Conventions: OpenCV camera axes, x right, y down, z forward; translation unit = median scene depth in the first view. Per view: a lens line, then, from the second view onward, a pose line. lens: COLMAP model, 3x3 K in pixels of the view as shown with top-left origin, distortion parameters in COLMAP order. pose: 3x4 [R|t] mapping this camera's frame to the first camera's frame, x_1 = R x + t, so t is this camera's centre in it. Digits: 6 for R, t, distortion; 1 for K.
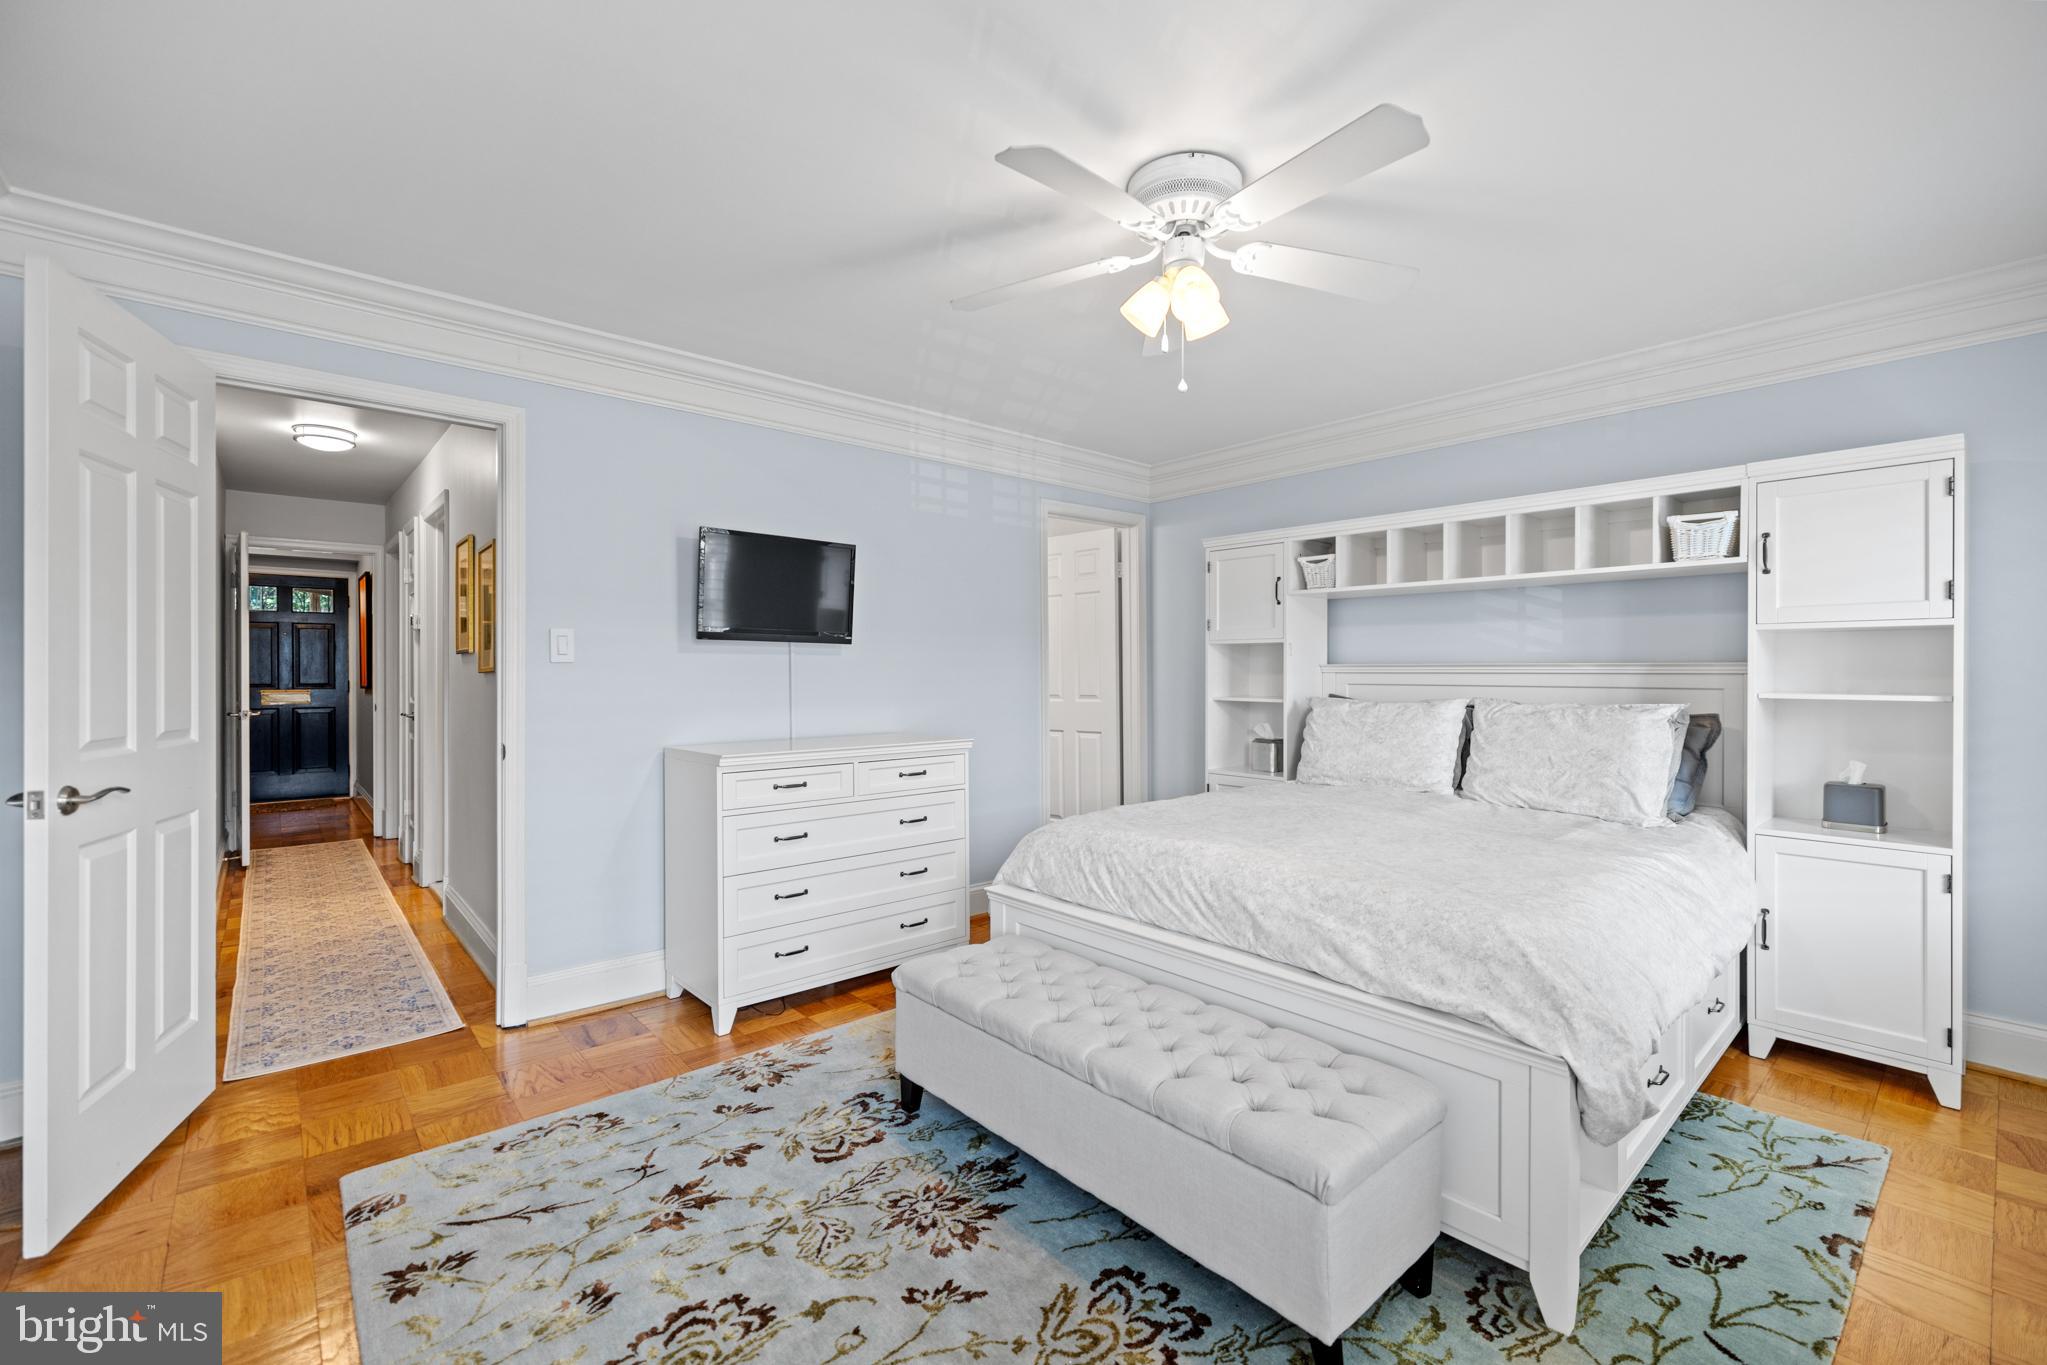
lens RADIAL K [[868.7, 0, 1021.0], [0, 868.7, 673.8], [0, 0, 1]] dist [-0.001406, 0.000948]
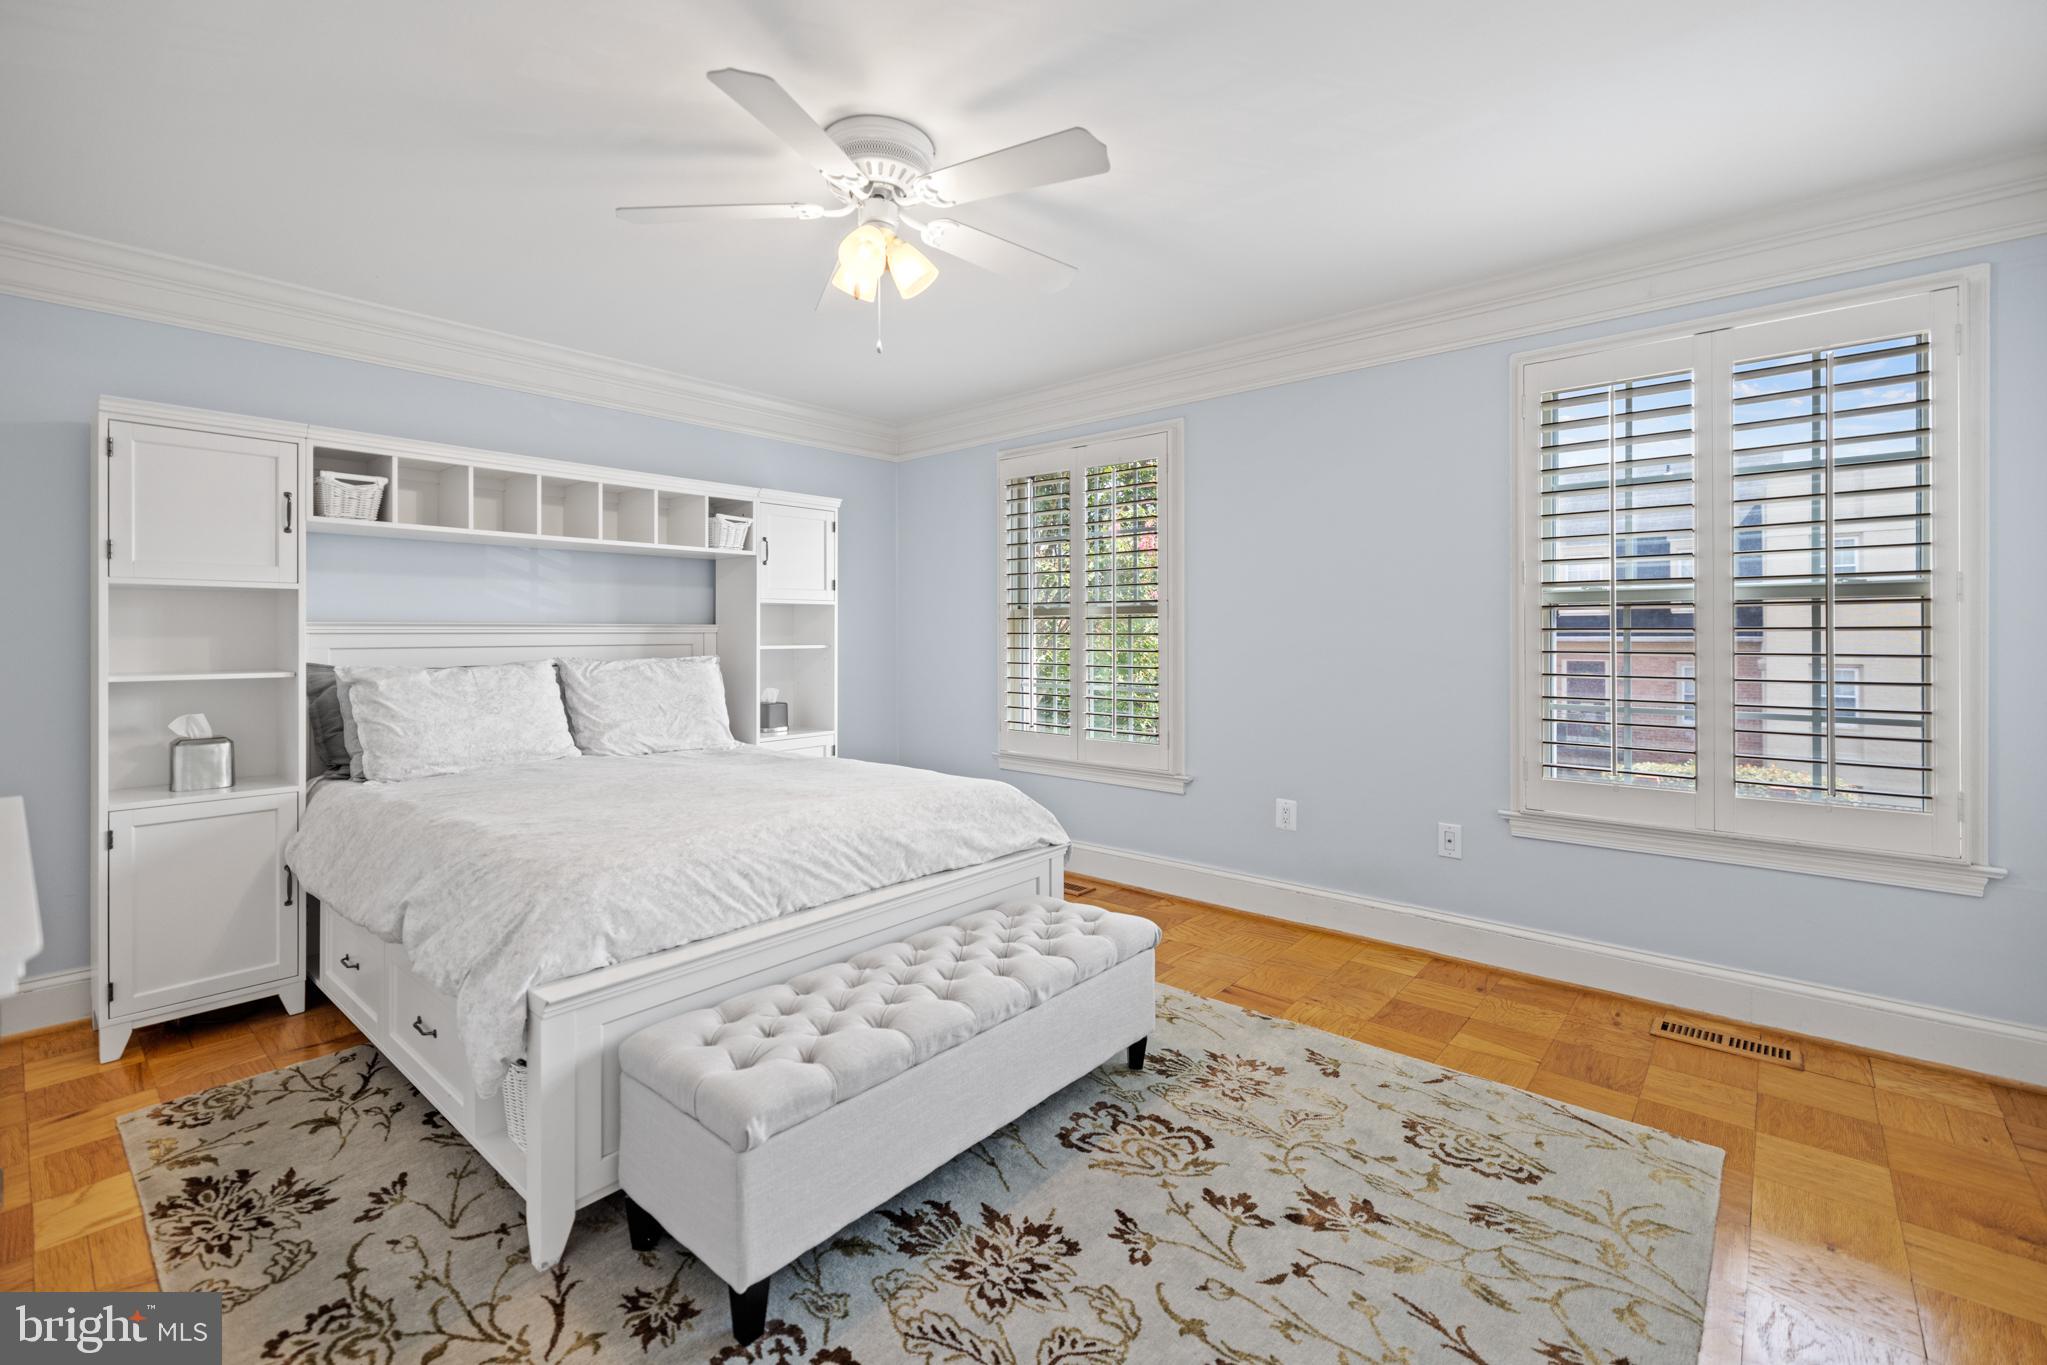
lens RADIAL K [[868.7, 0, 1007.2], [0, 868.7, 632.2], [0, 0, 1]] dist [-0.001406, 0.000948]
pose [[-0.125362, -0.001289, 0.992110, -0.747227], [0.003748, 0.999991, 0.001773, -0.001405], [-0.992104, 0.003940, -0.125356, 0.871863]]
